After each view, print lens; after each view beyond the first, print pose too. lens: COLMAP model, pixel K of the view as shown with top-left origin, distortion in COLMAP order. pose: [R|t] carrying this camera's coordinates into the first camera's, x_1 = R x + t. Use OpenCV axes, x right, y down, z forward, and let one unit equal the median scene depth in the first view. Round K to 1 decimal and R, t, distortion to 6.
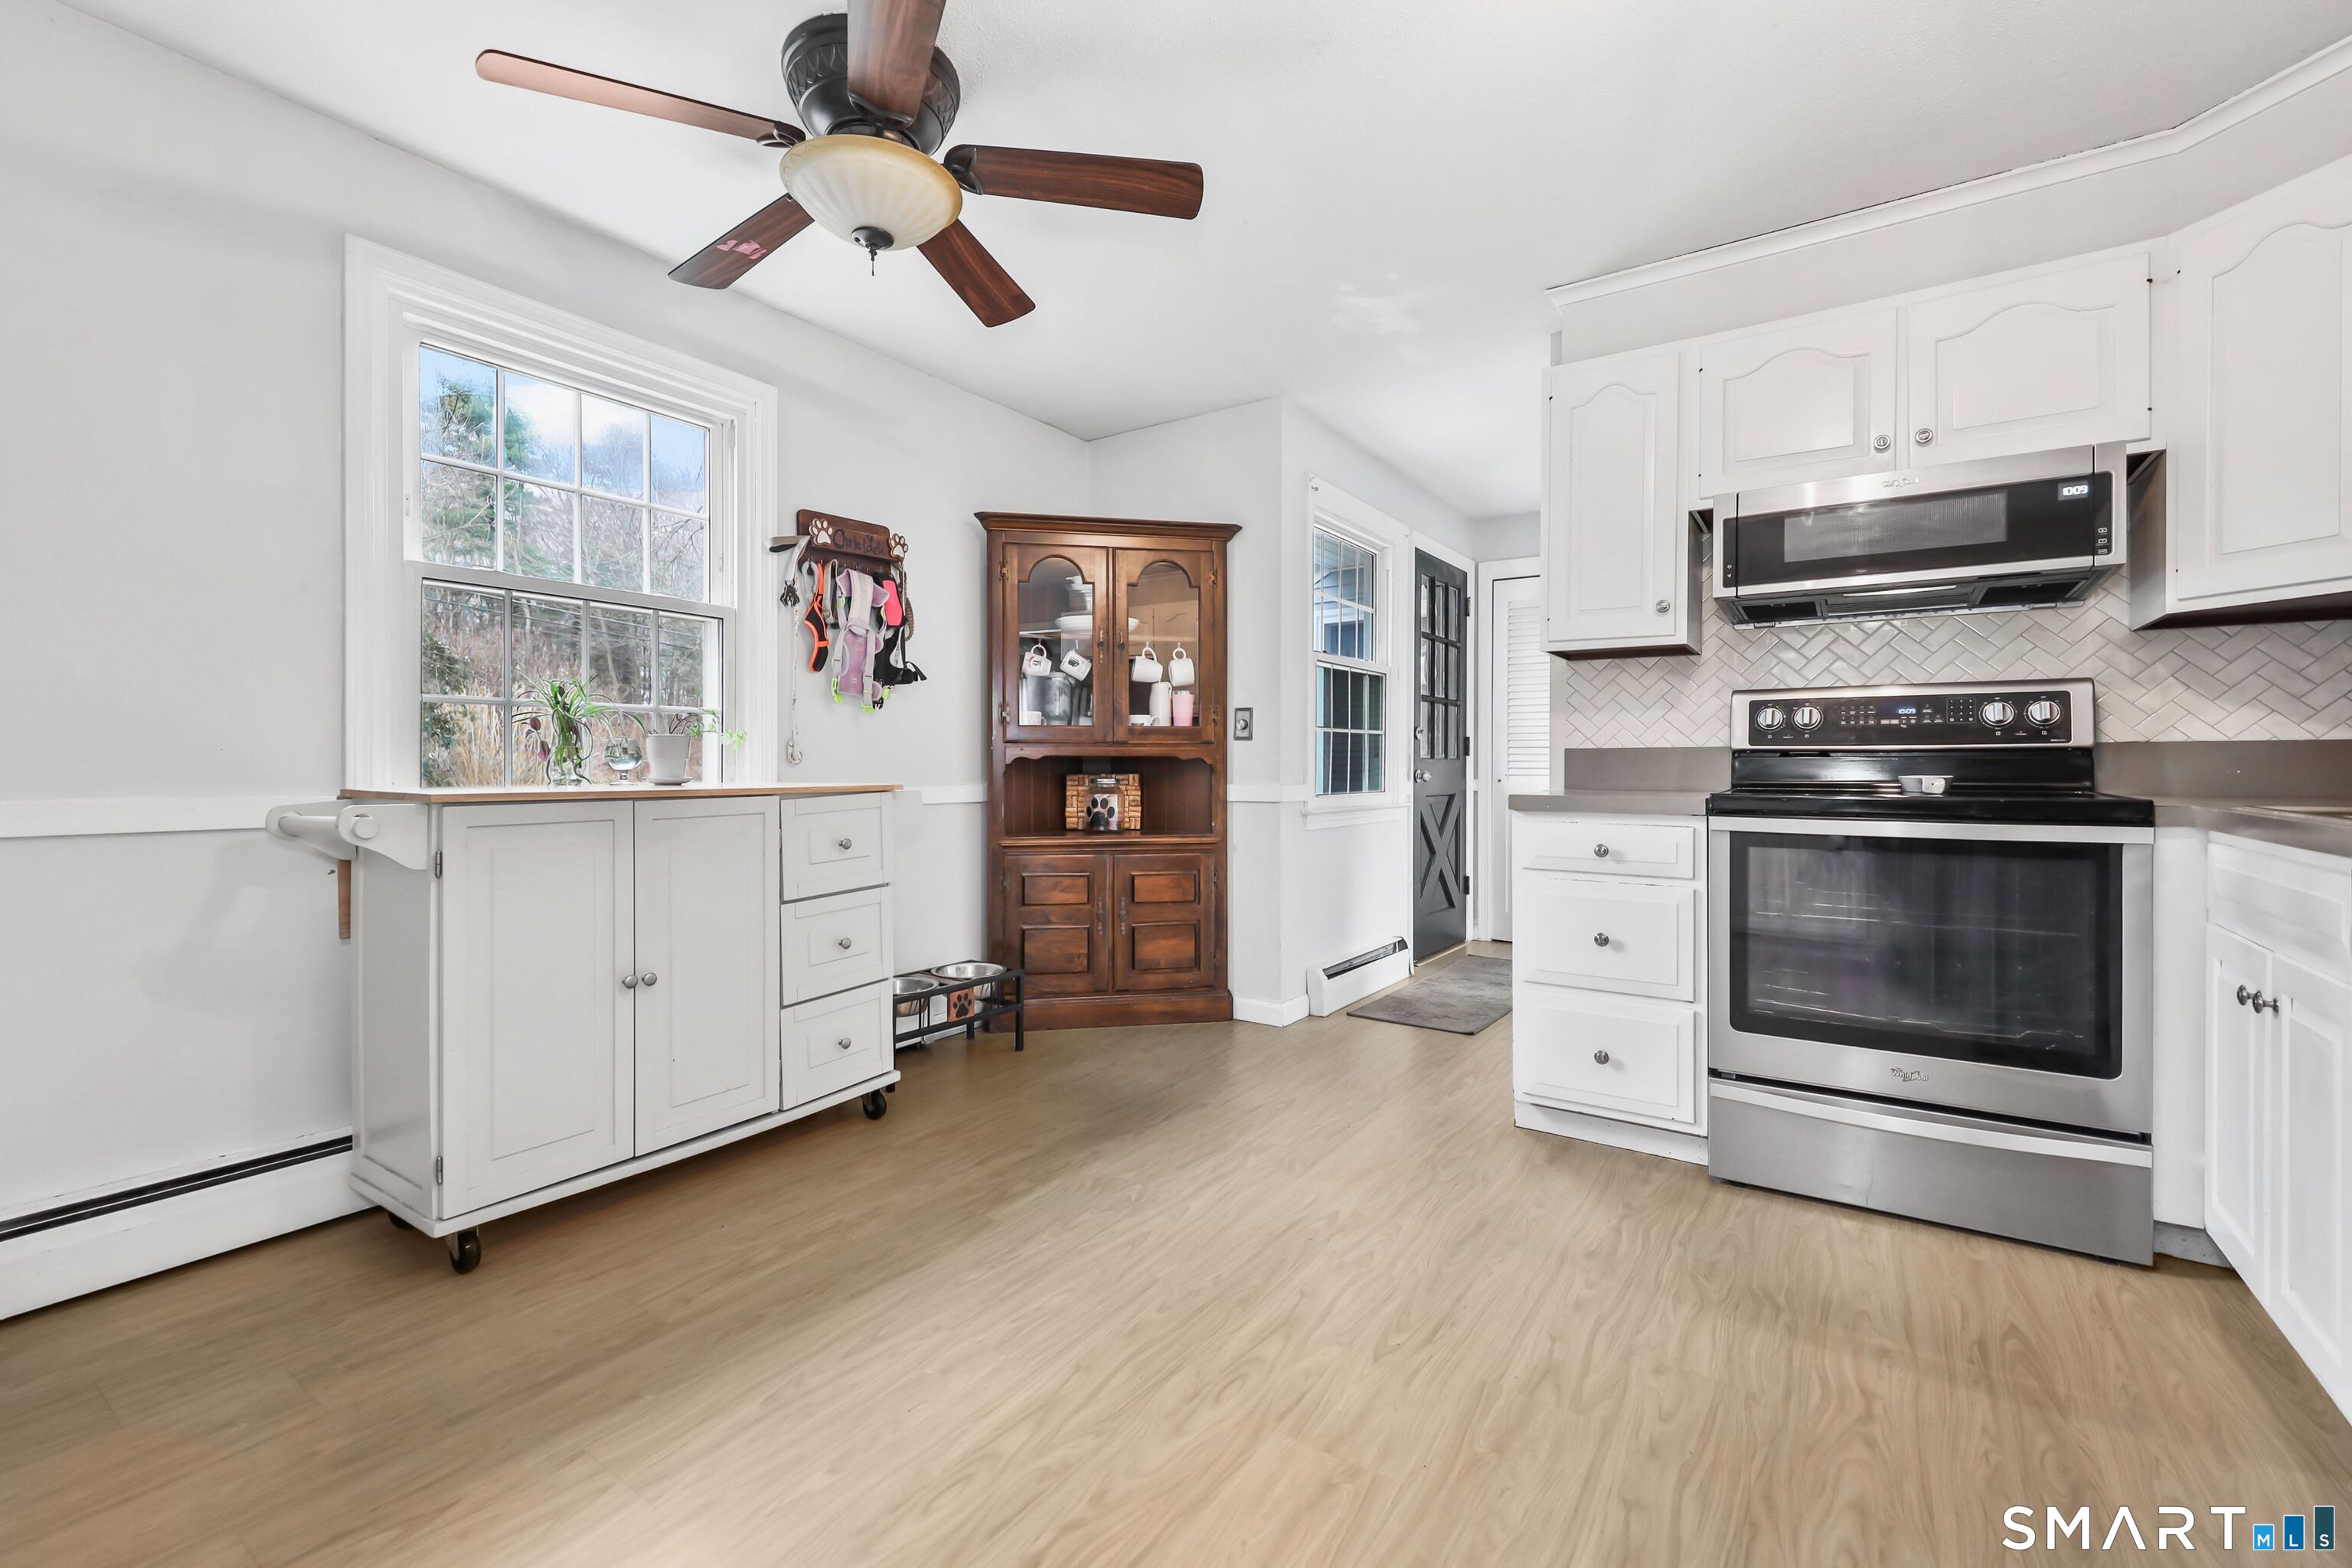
lens RADIAL K [[995.3, 0, 1161.8], [0, 995.3, 765.8], [0, 0, 1]] dist [0.003434, 0.000235]
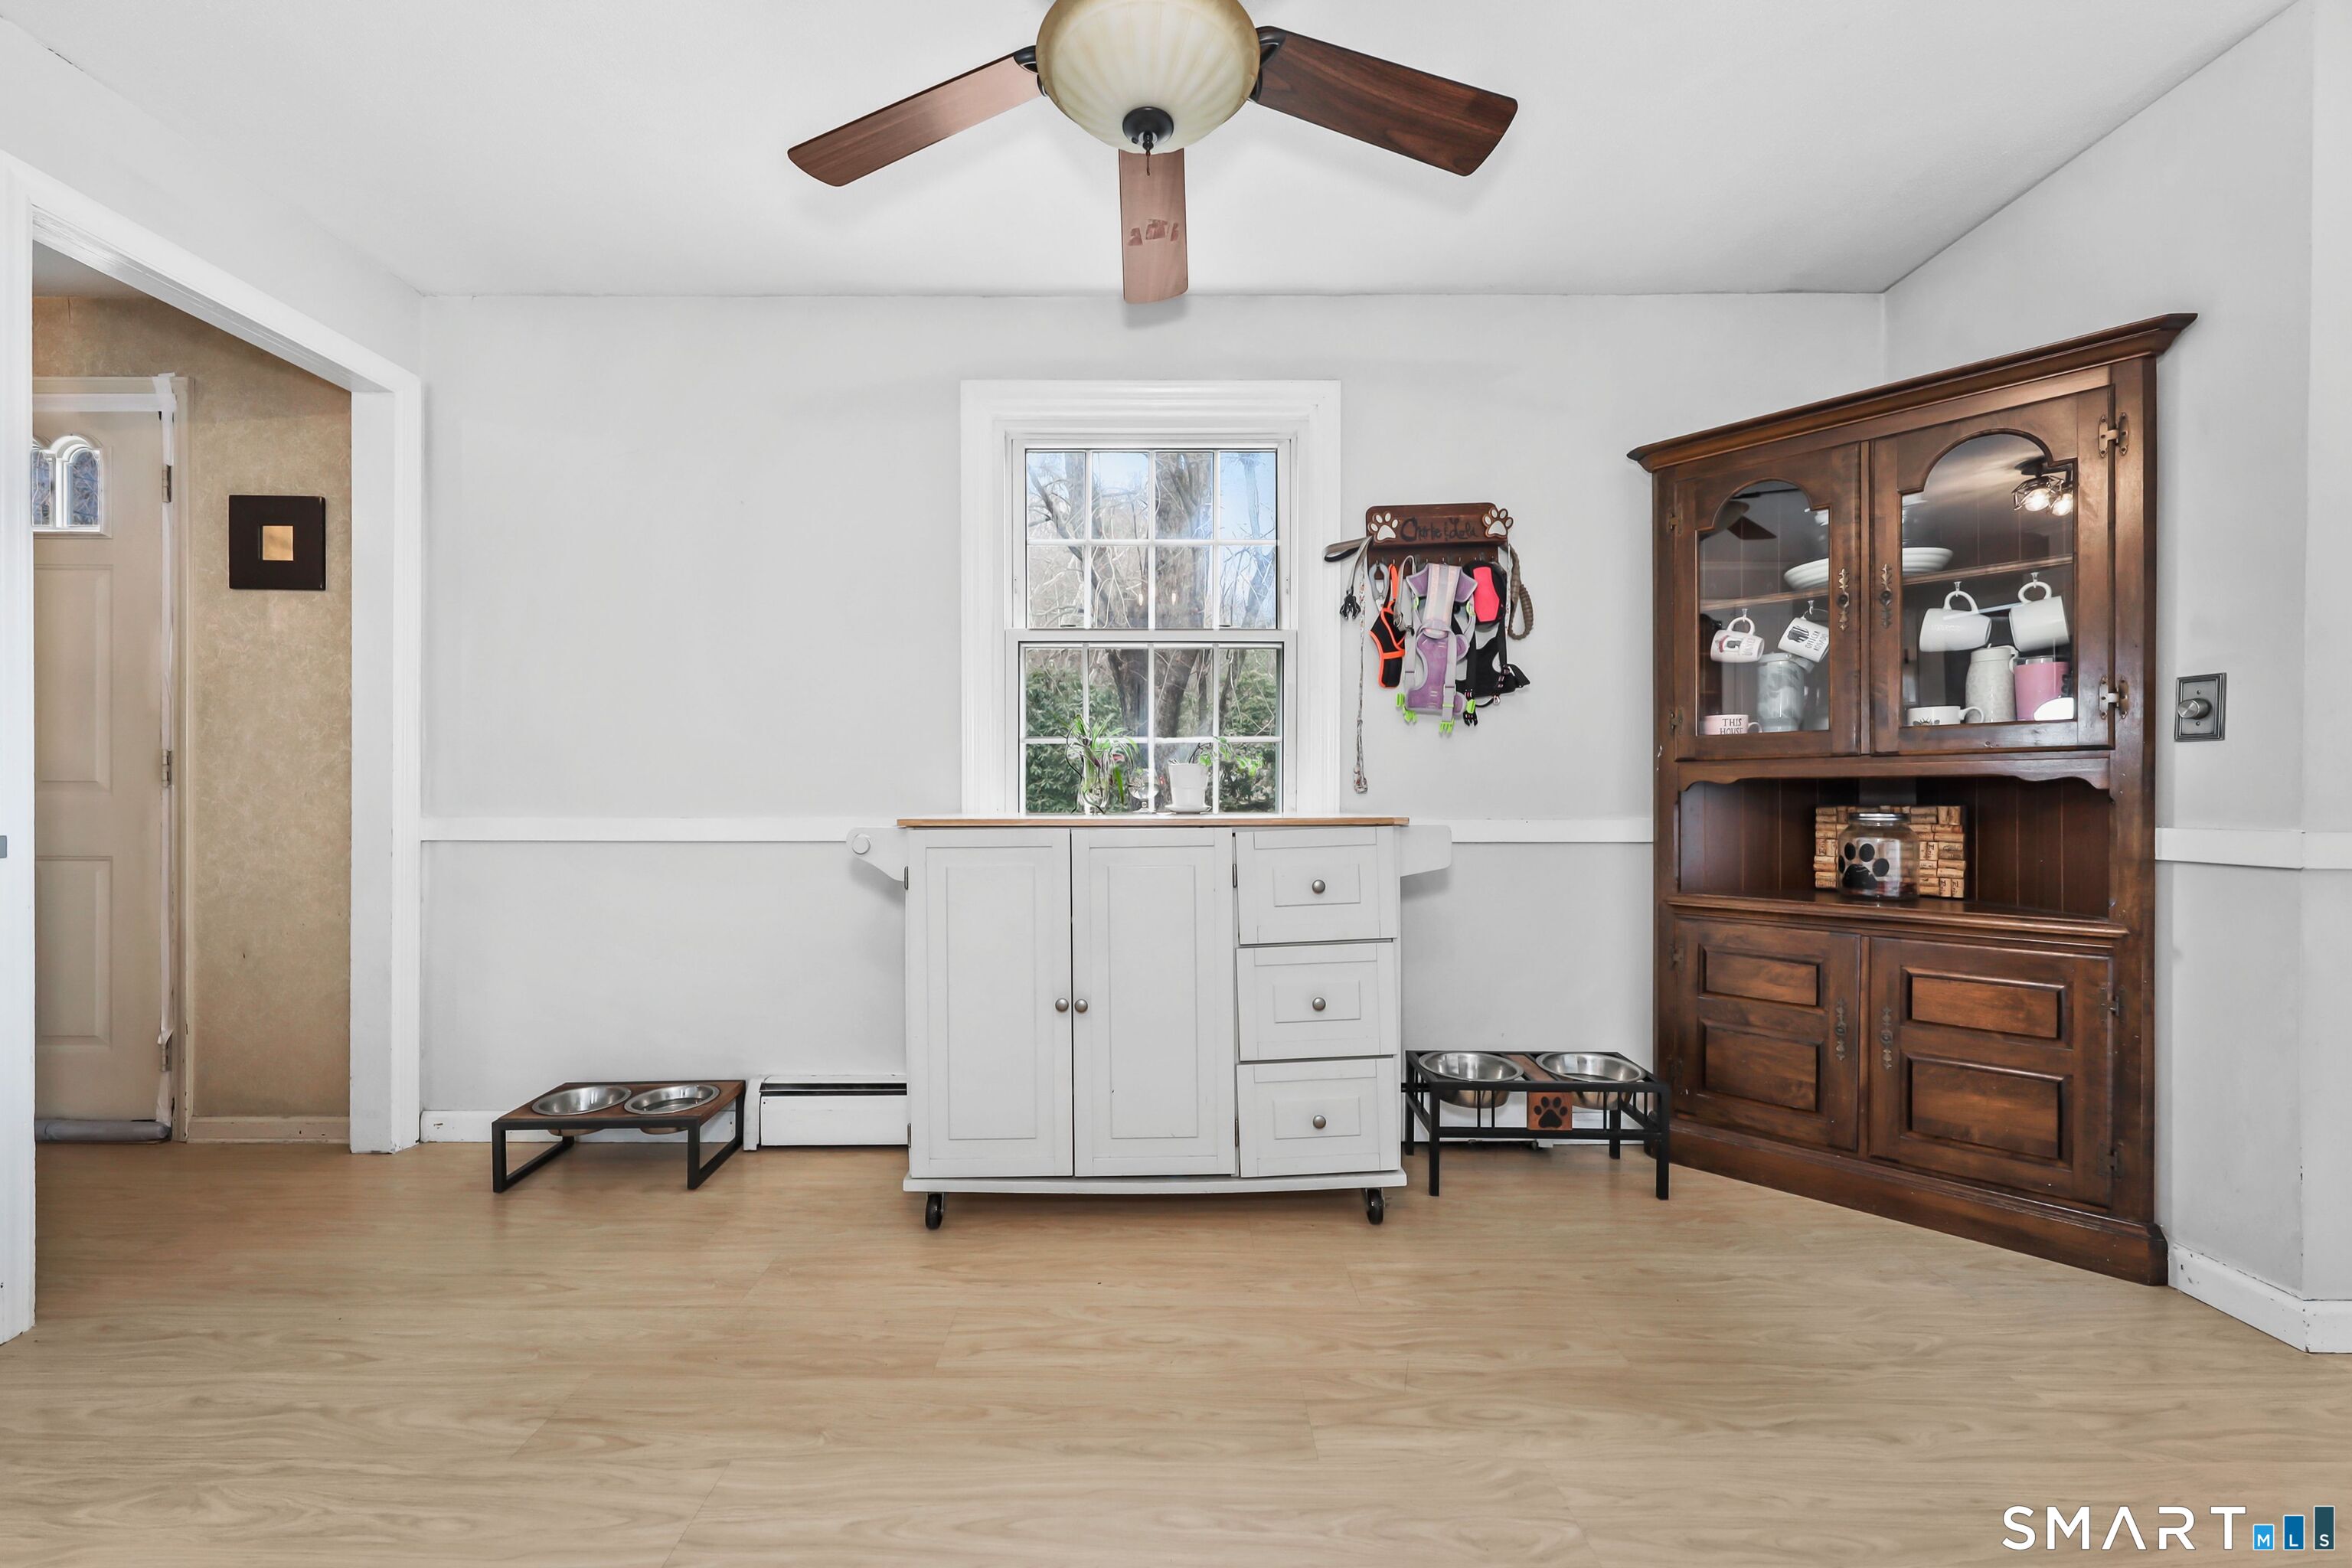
lens RADIAL K [[897.5, 0, 1176.8], [0, 897.5, 803.2], [0, 0, 1]] dist [0.002560, -0.000537]
pose [[0.566193, 0.004703, -0.824259, 0.192787], [0.003335, 0.999962, 0.007997, 0.000744], [0.824266, -0.007277, 0.566156, 0.375445]]
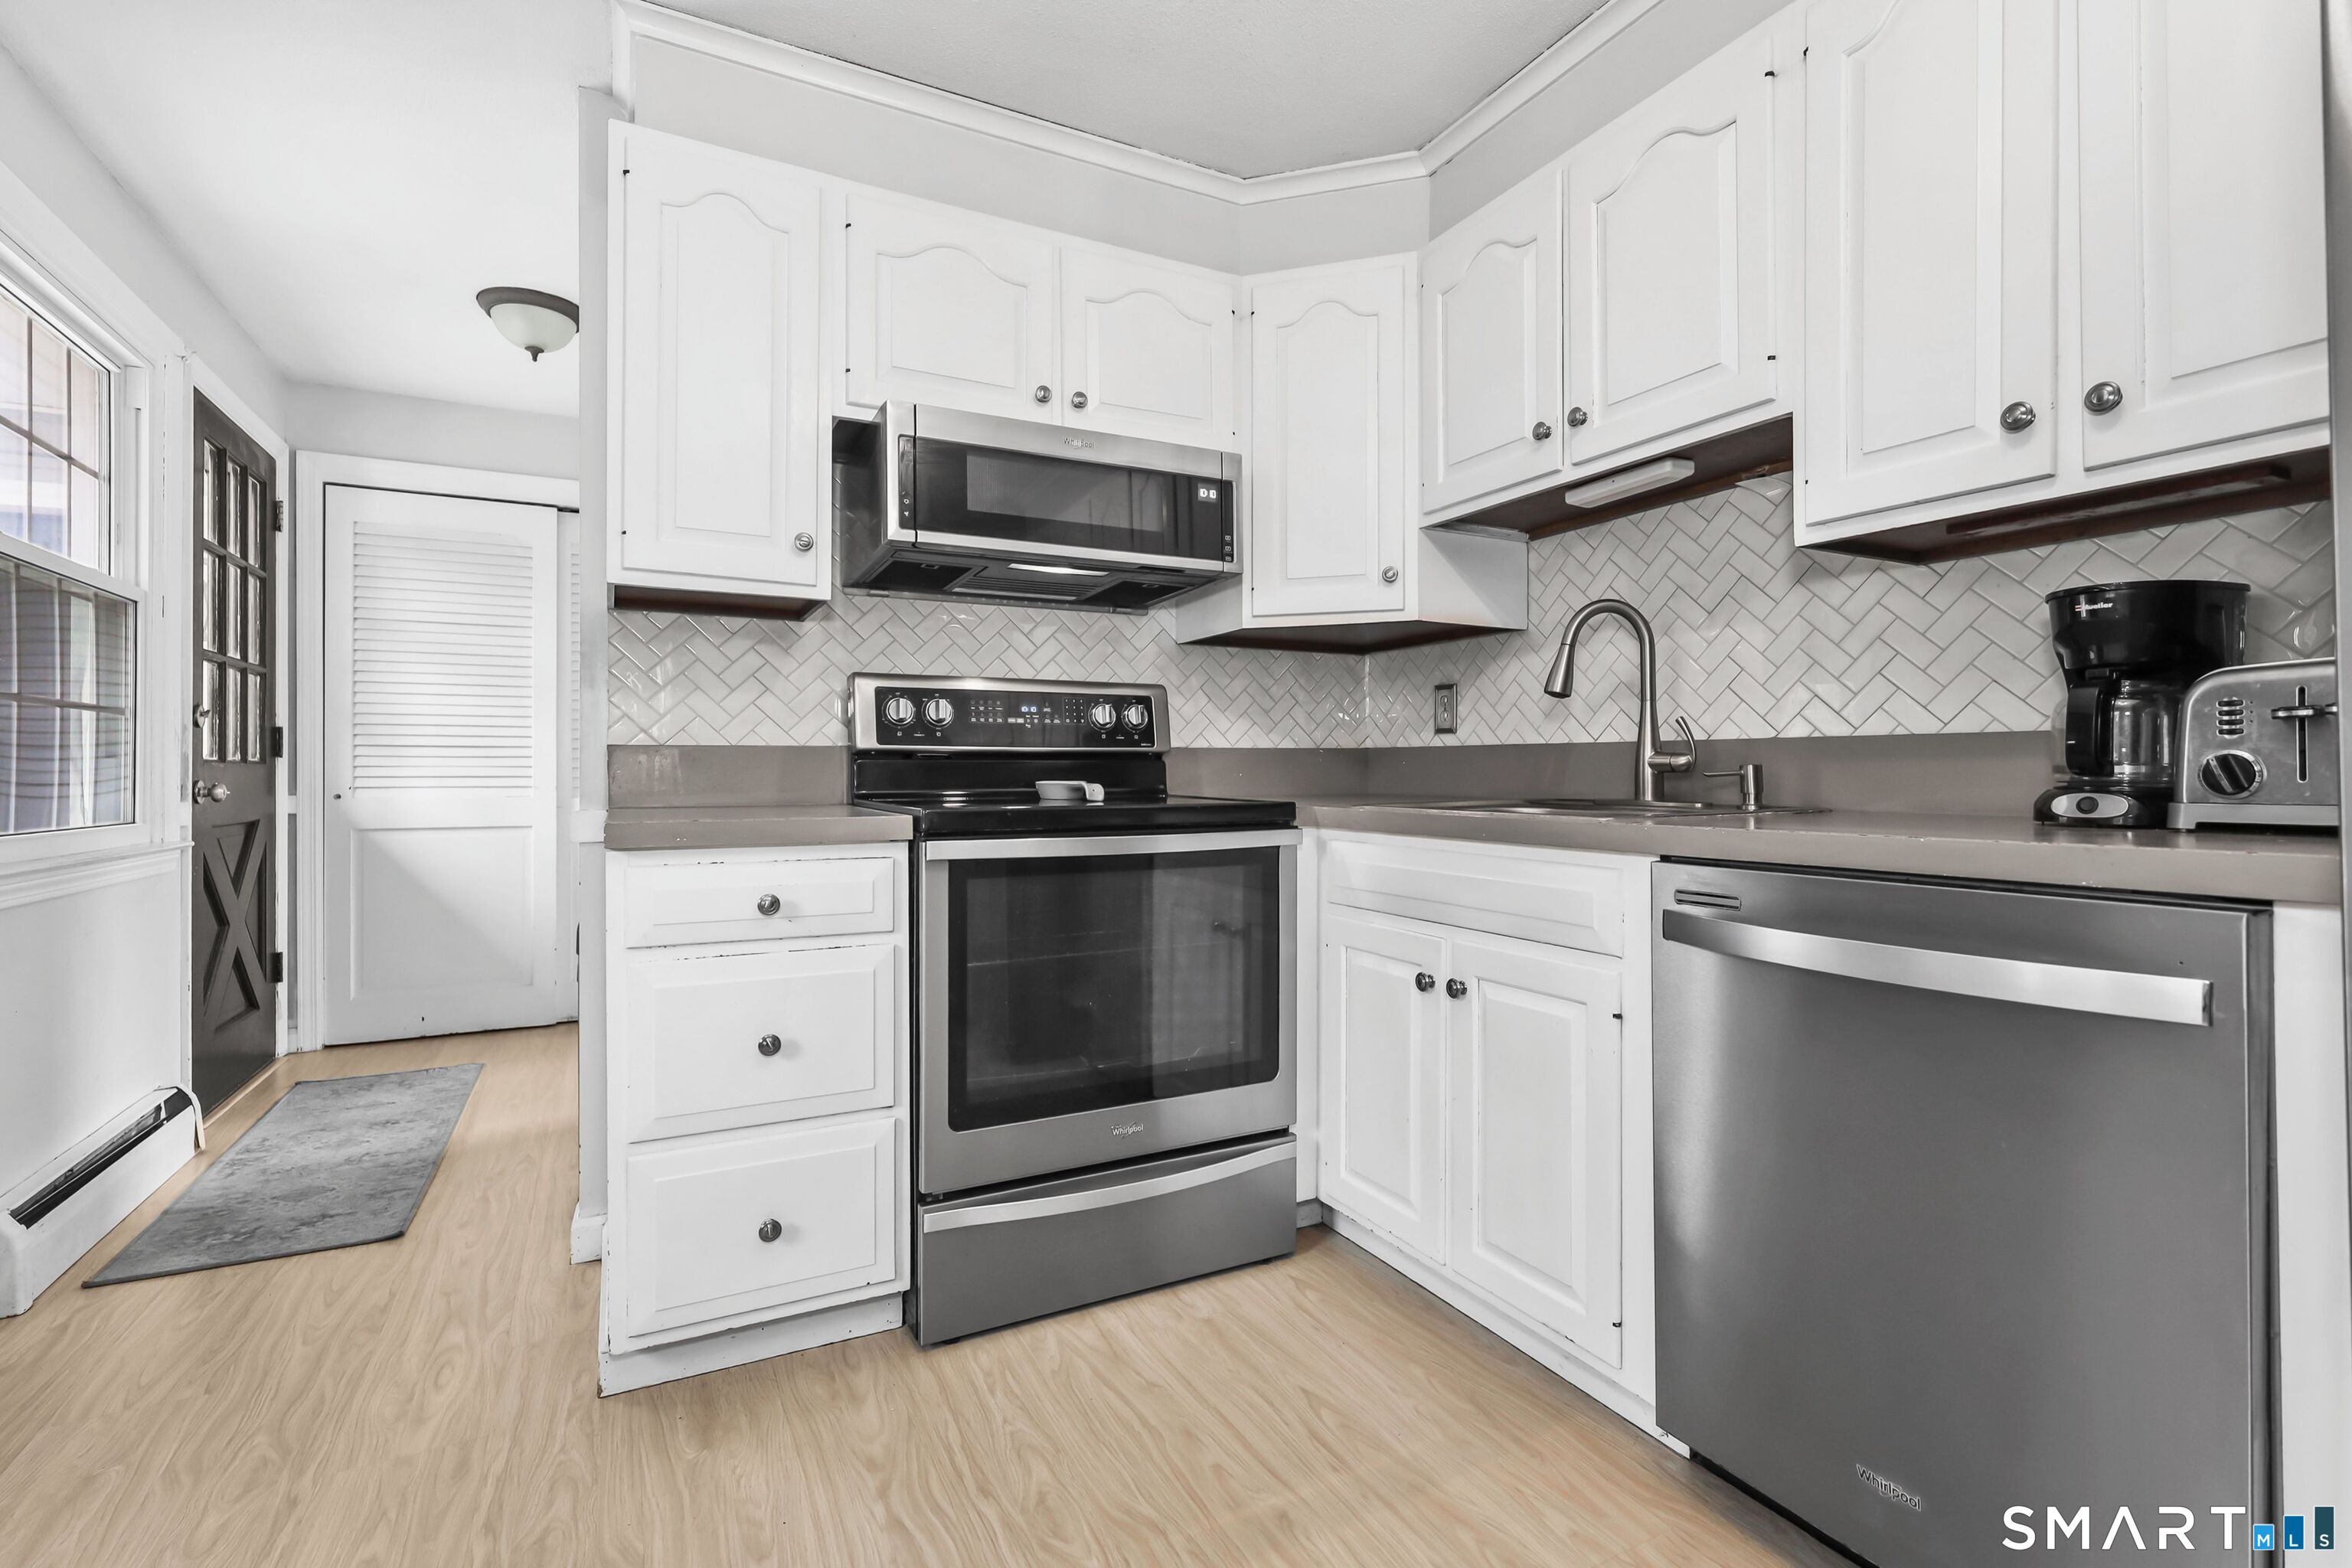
lens RADIAL K [[1069.0, 0, 1167.5], [0, 1069.0, 769.6], [0, 0, 1]] dist [-0.002096, 0.000333]
pose [[0.470478, 0.000263, 0.882412, -0.030001], [0.003242, 0.999993, -0.002027, 0.001147], [-0.882406, 0.003814, 0.470474, 0.350657]]
